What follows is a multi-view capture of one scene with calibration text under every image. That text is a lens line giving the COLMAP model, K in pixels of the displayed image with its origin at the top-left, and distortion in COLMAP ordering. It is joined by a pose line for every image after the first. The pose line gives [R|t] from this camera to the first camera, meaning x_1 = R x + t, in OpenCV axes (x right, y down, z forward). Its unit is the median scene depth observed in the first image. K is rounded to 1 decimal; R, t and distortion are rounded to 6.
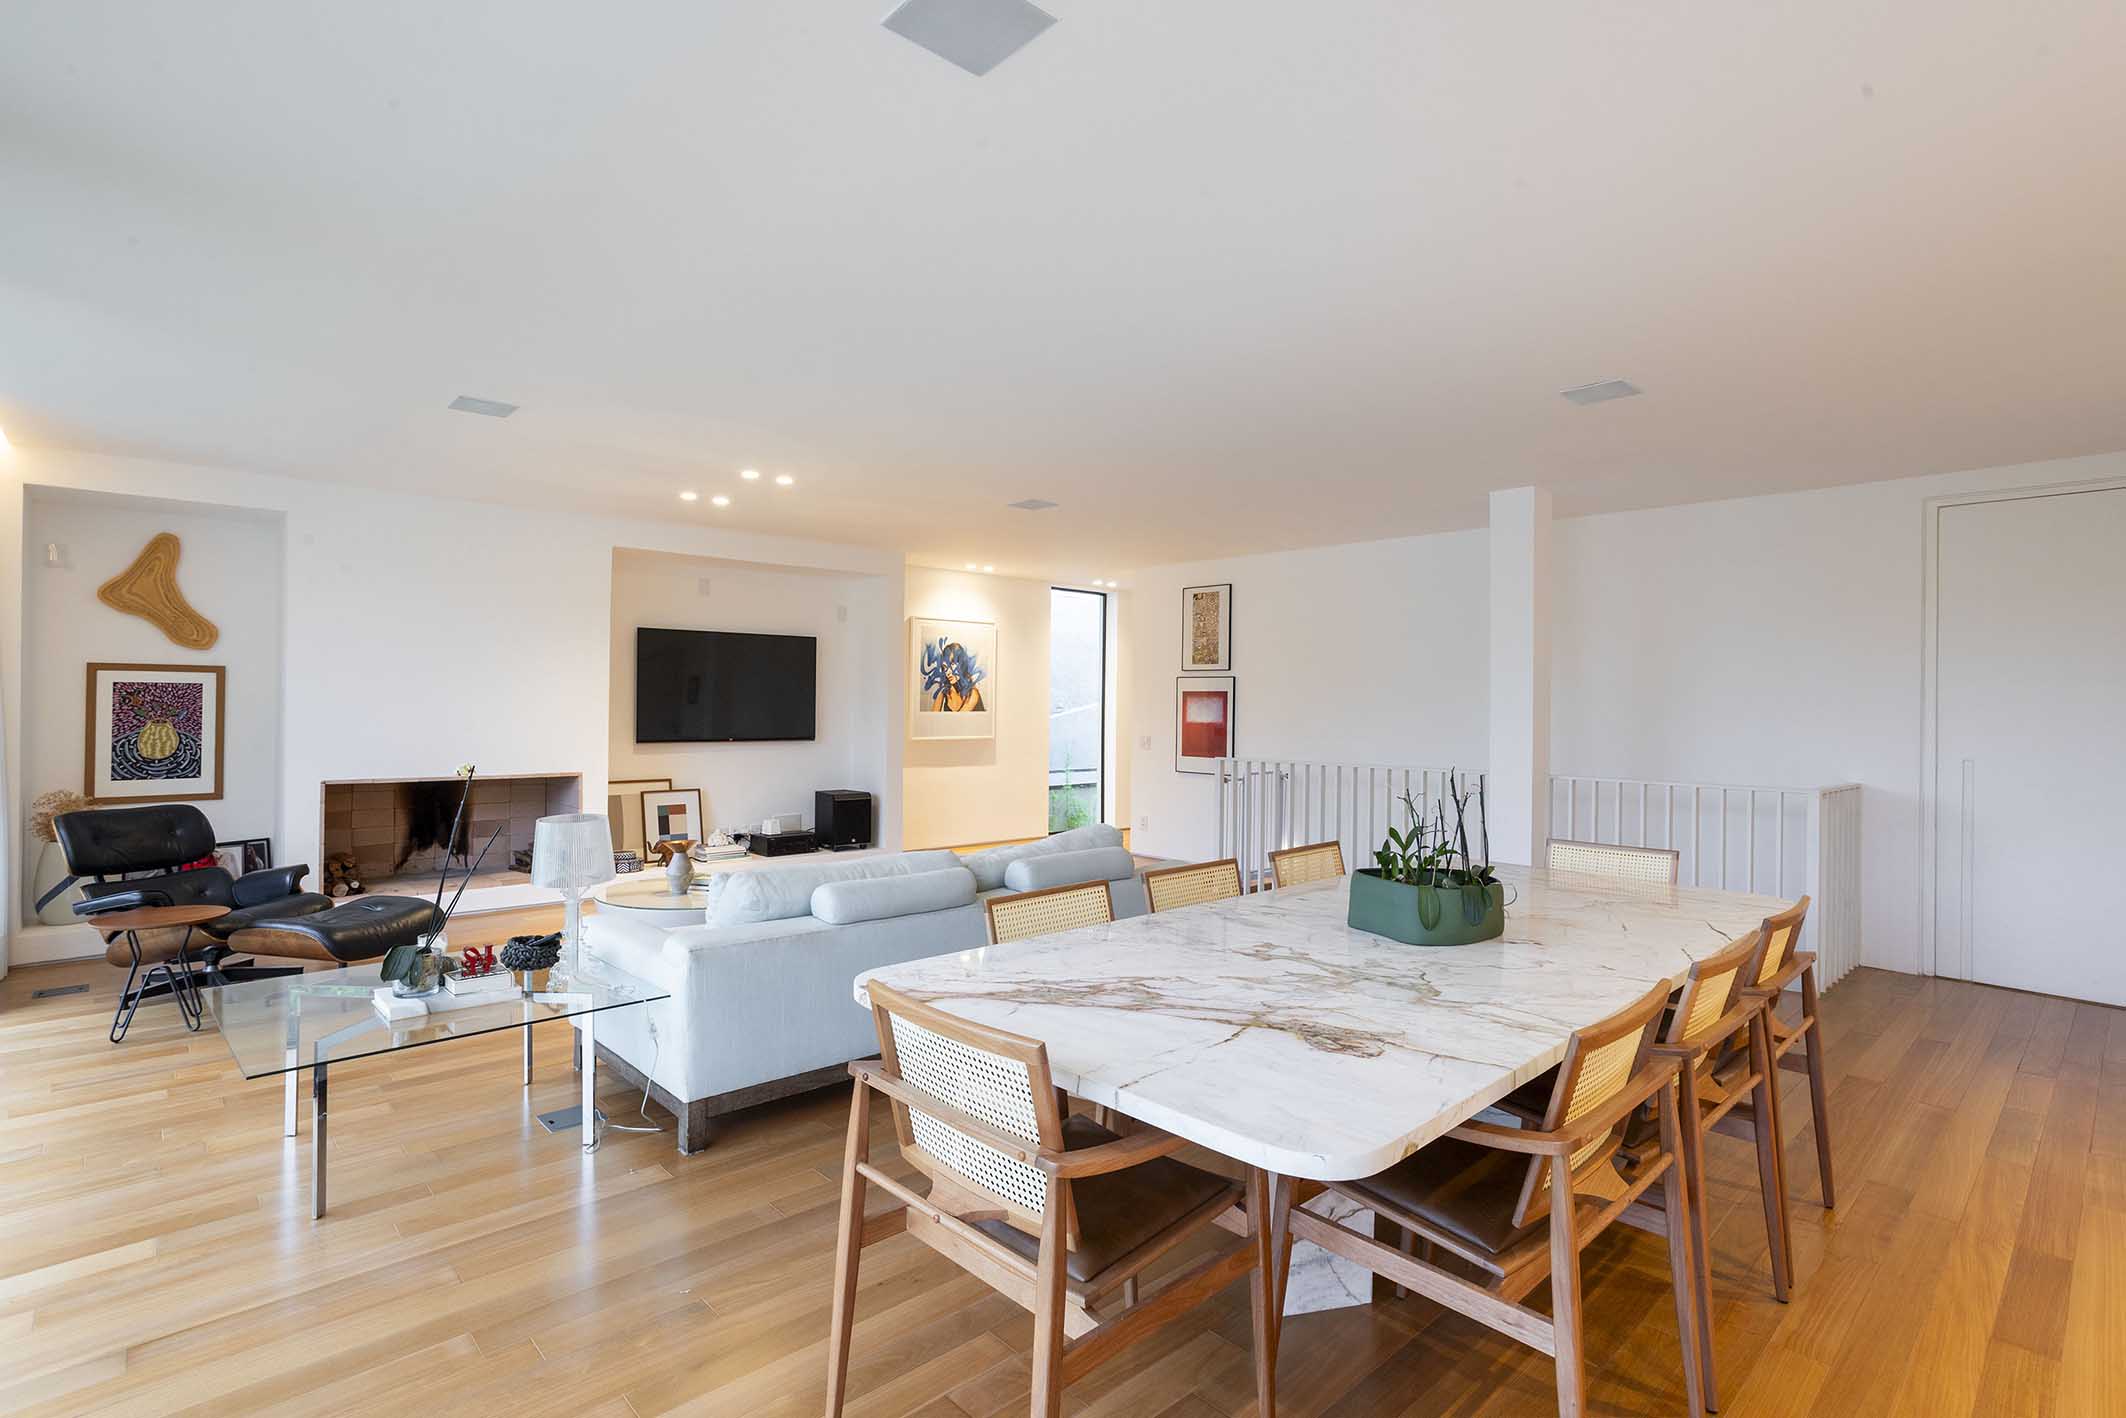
lens RADIAL K [[1000.9, 0, 1060.3], [0, 1000.9, 702.3], [0, 0, 1]] dist [-0.098113, 0.040135]
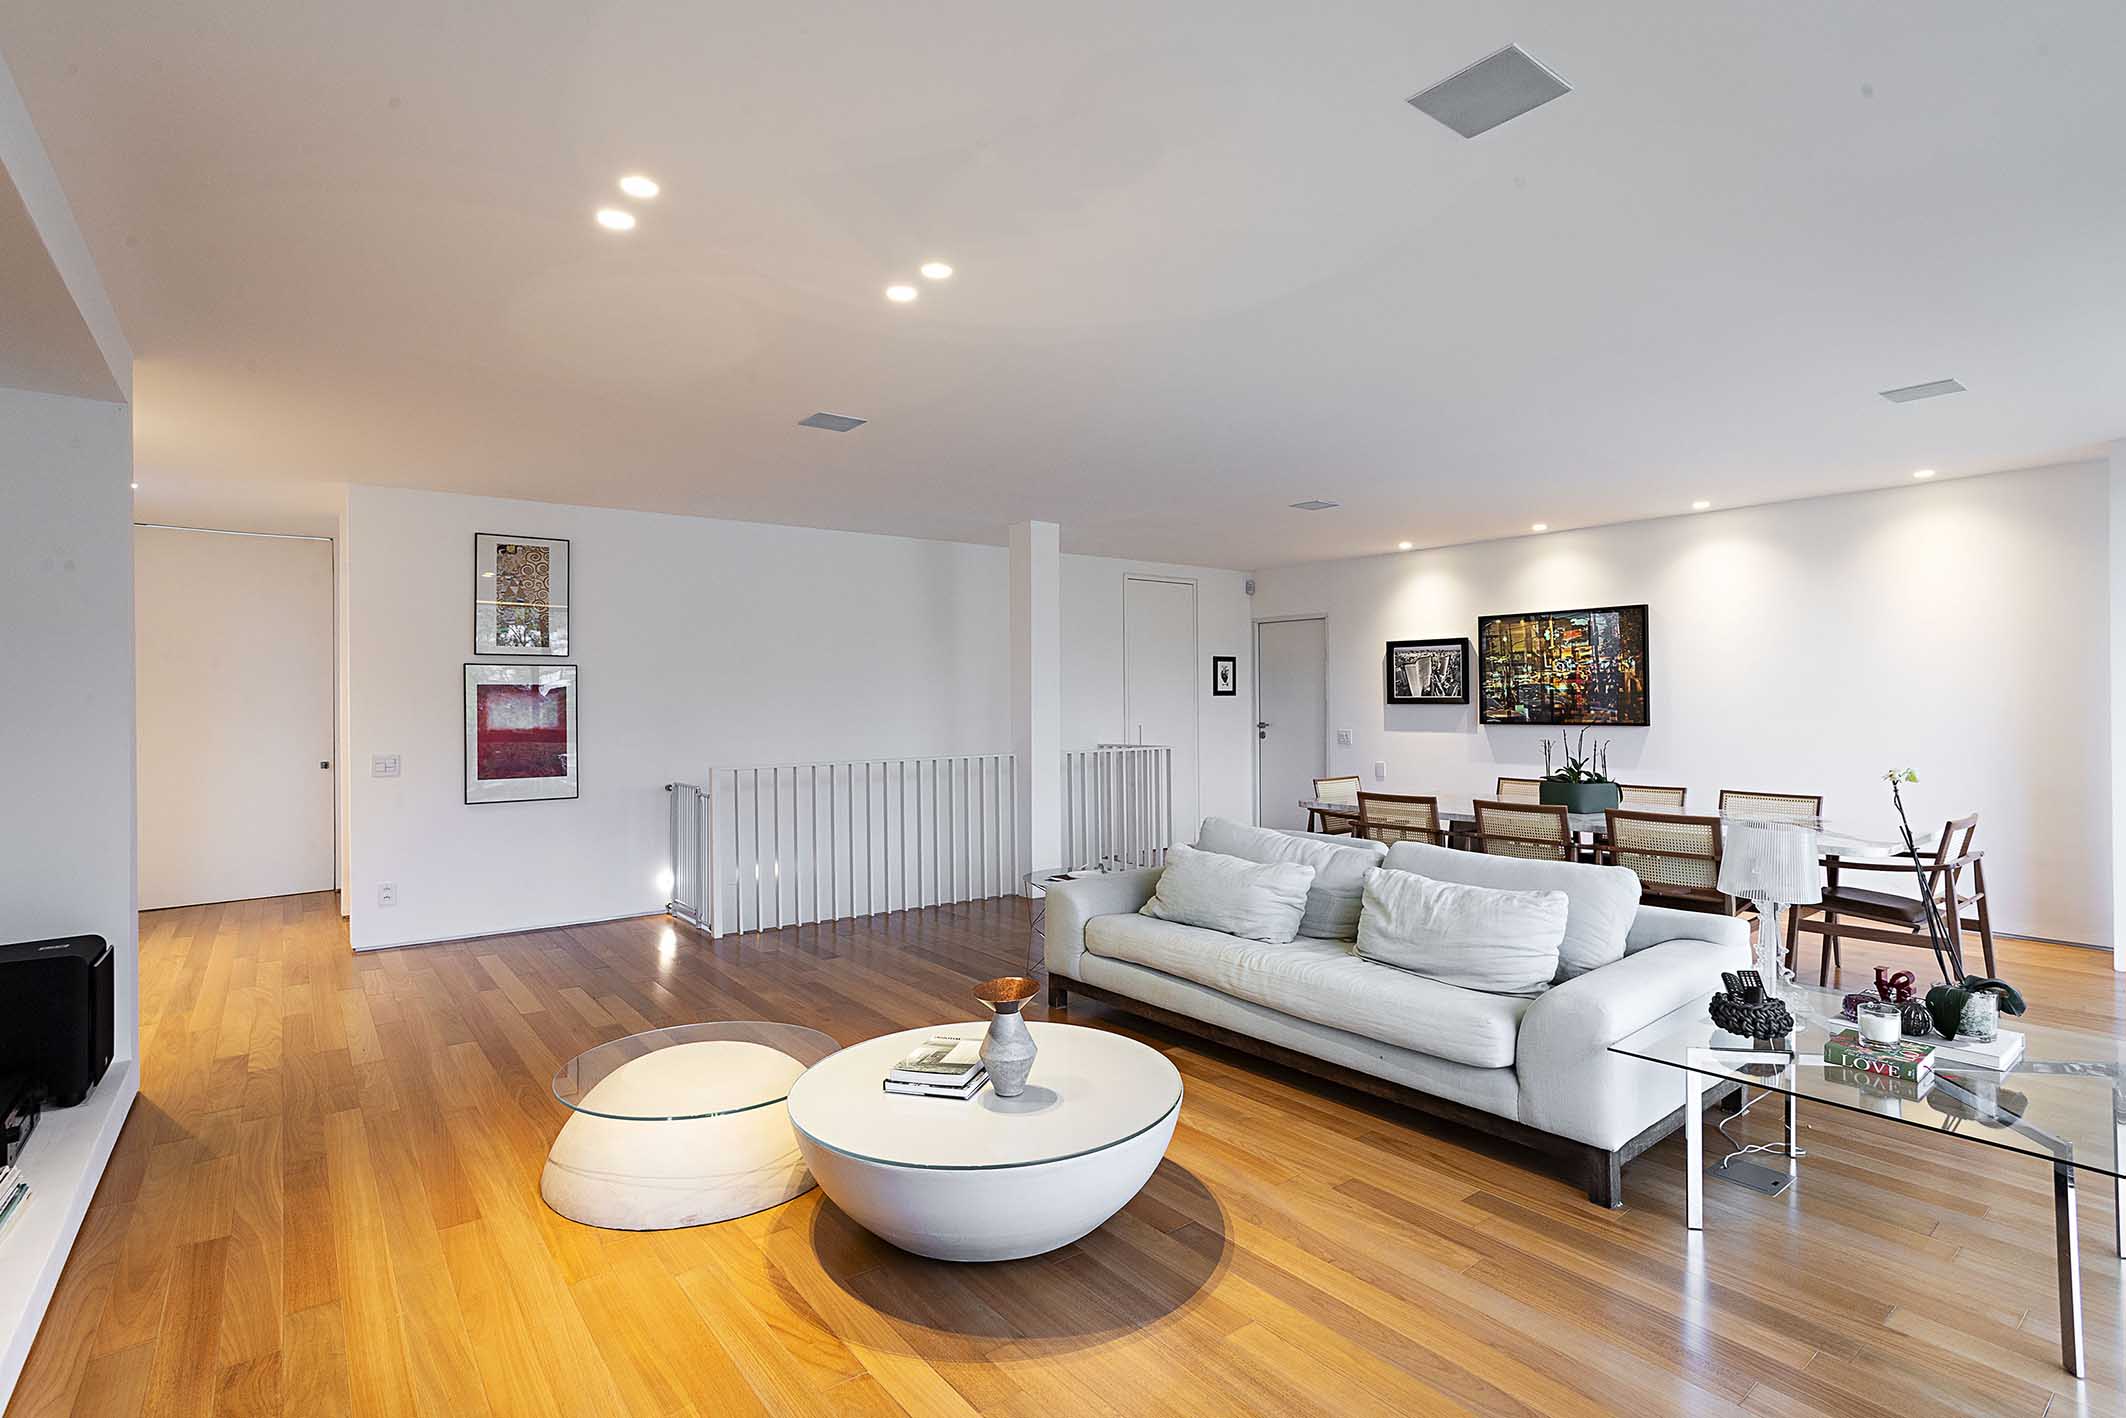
lens RADIAL K [[1000.9, 0, 1060.3], [0, 1000.9, 702.3], [0, 0, 1]] dist [-0.098113, 0.040135]
pose [[0.094320, -0.012763, 0.995460, -0.516134], [0.008273, 0.999893, 0.012036, -0.003728], [-0.995508, 0.007100, 0.094416, 0.560002]]
